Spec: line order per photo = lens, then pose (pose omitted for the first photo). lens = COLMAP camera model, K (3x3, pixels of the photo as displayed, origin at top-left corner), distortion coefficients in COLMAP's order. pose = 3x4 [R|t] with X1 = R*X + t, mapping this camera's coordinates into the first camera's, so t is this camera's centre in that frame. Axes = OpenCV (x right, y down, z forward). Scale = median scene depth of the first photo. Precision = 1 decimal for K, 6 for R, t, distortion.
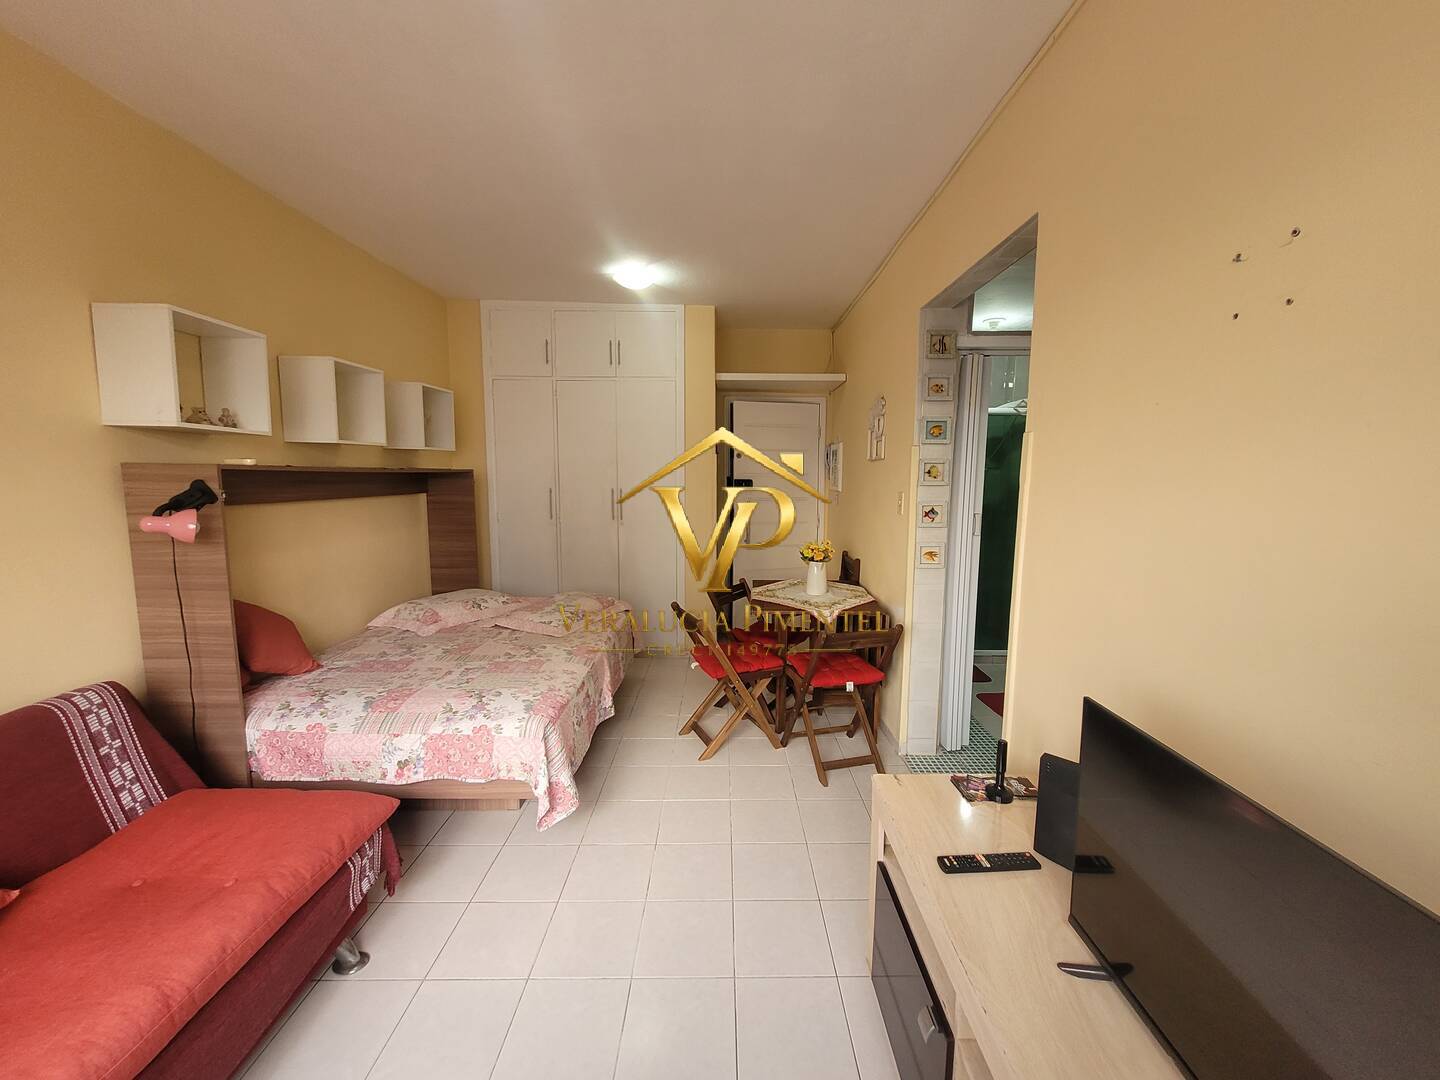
lens RADIAL K [[550.6, 0, 751.6], [0, 550.6, 532.1], [0, 0, 1]] dist [-0.000022, 0.000079]
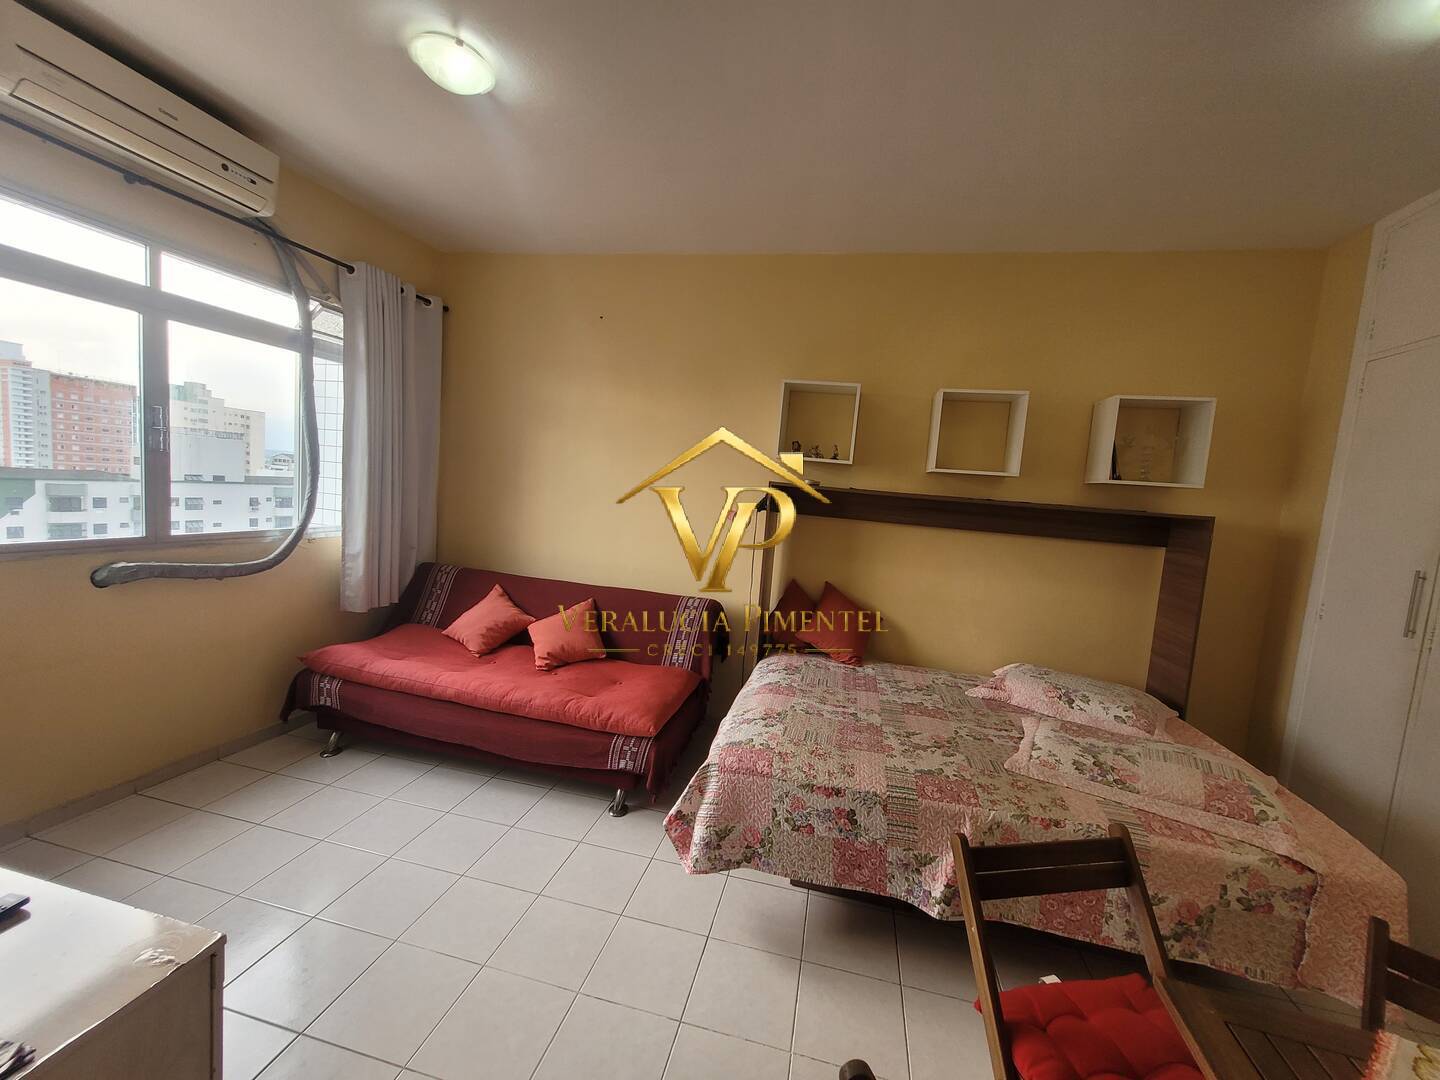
lens RADIAL K [[562.2, 0, 731.8], [0, 562.2, 540.2], [0, 0, 1]] dist [-0.006026, 0.002280]
pose [[-0.250956, 0.058848, -0.966208, 0.380471], [-0.181991, 0.977483, 0.106803, -0.083255], [0.950737, 0.202644, -0.234596, 0.948204]]
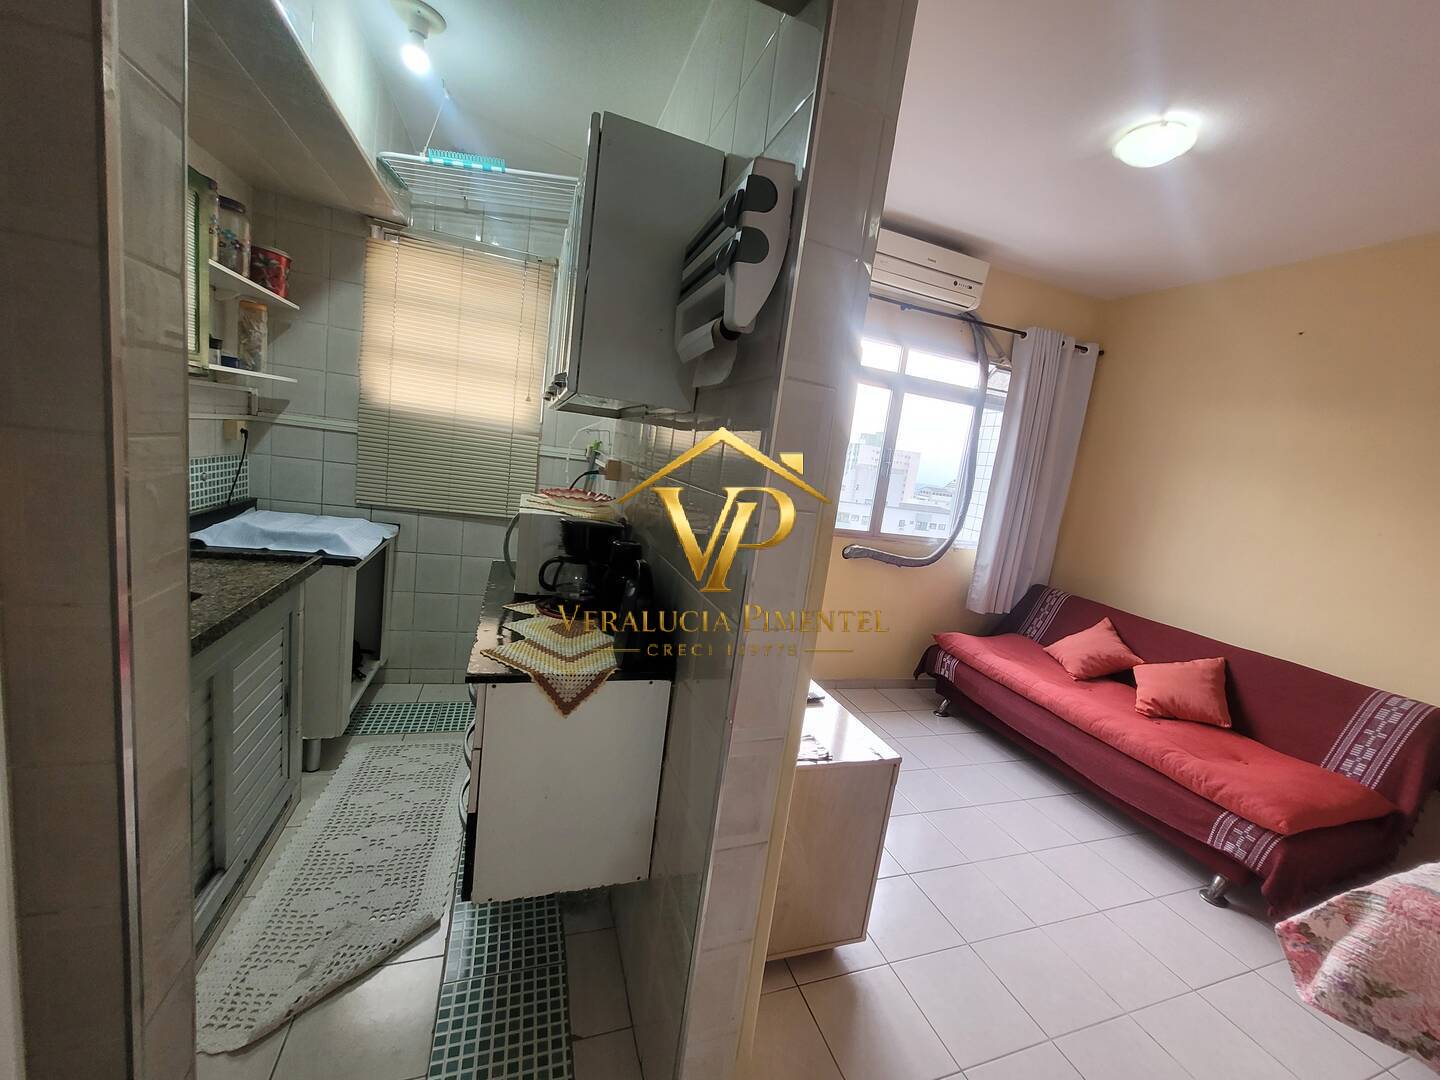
lens RADIAL K [[562.2, 0, 731.8], [0, 562.2, 540.2], [0, 0, 1]] dist [-0.006026, 0.002280]
pose [[-0.942607, -0.094889, -0.320137, 0.518748], [-0.176228, 0.955739, 0.235600, -0.072401], [0.283611, 0.278495, -0.917608, 1.043979]]
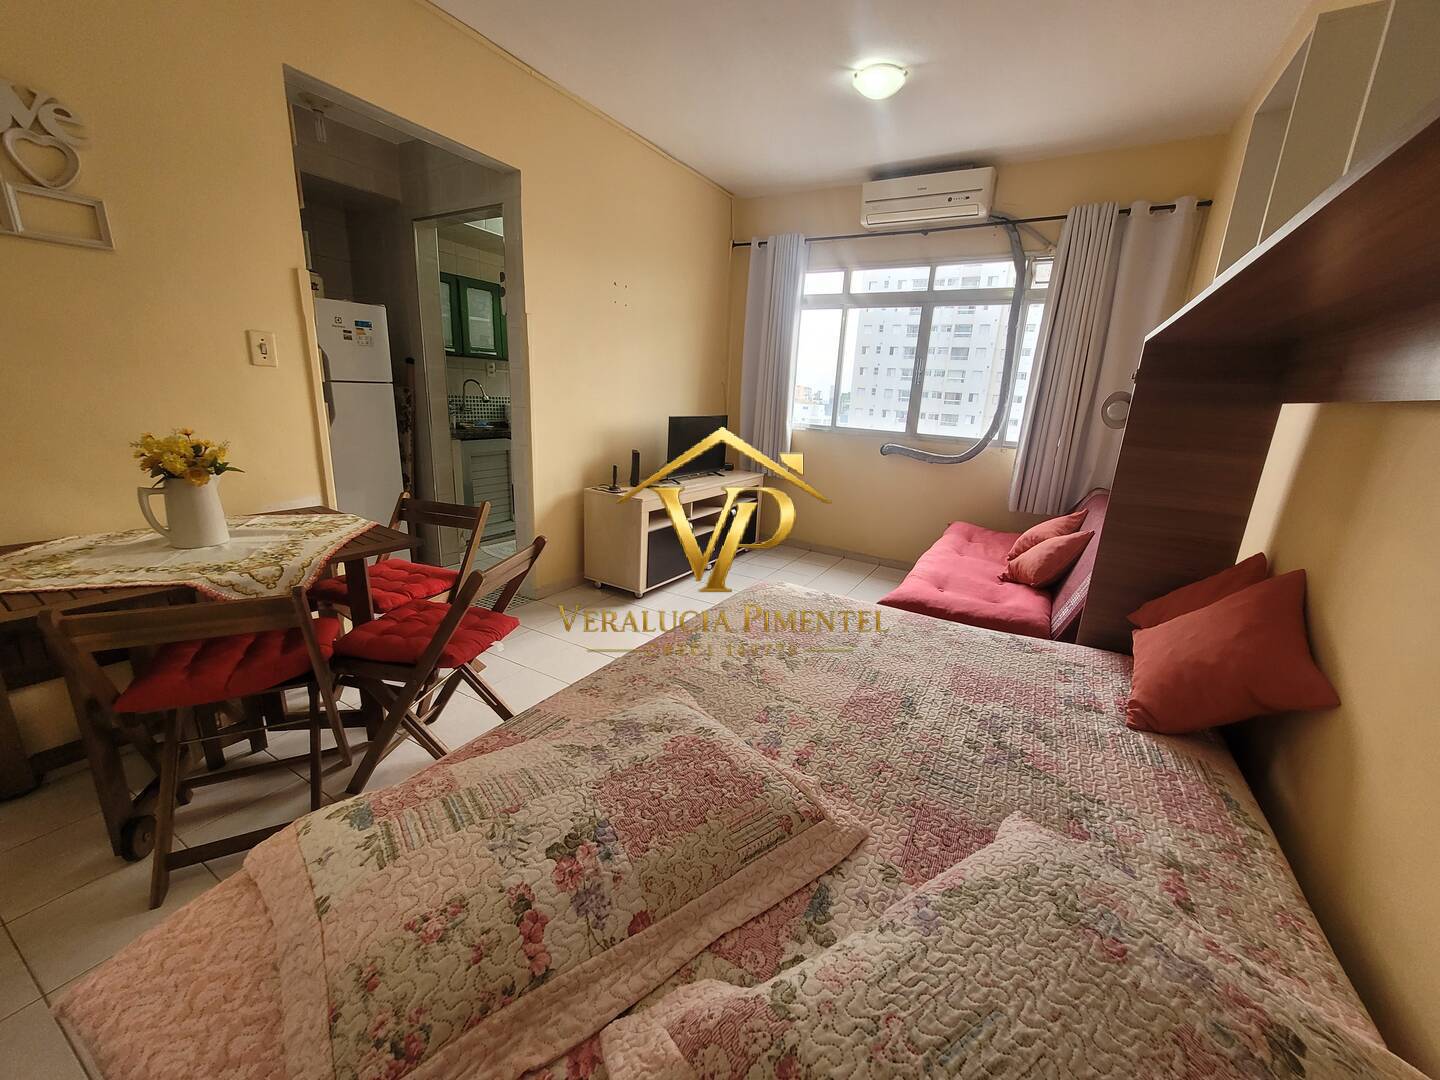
lens RADIAL K [[567.4, 0, 720.0], [0, 567.4, 540.0], [0, 0, 1]] dist [-0.006367, 0.000006]
pose [[-0.835579, -0.199255, 0.511962, -0.683974], [-0.015362, 0.940017, 0.340781, -0.084930], [-0.549156, 0.276884, -0.788520, 1.534044]]
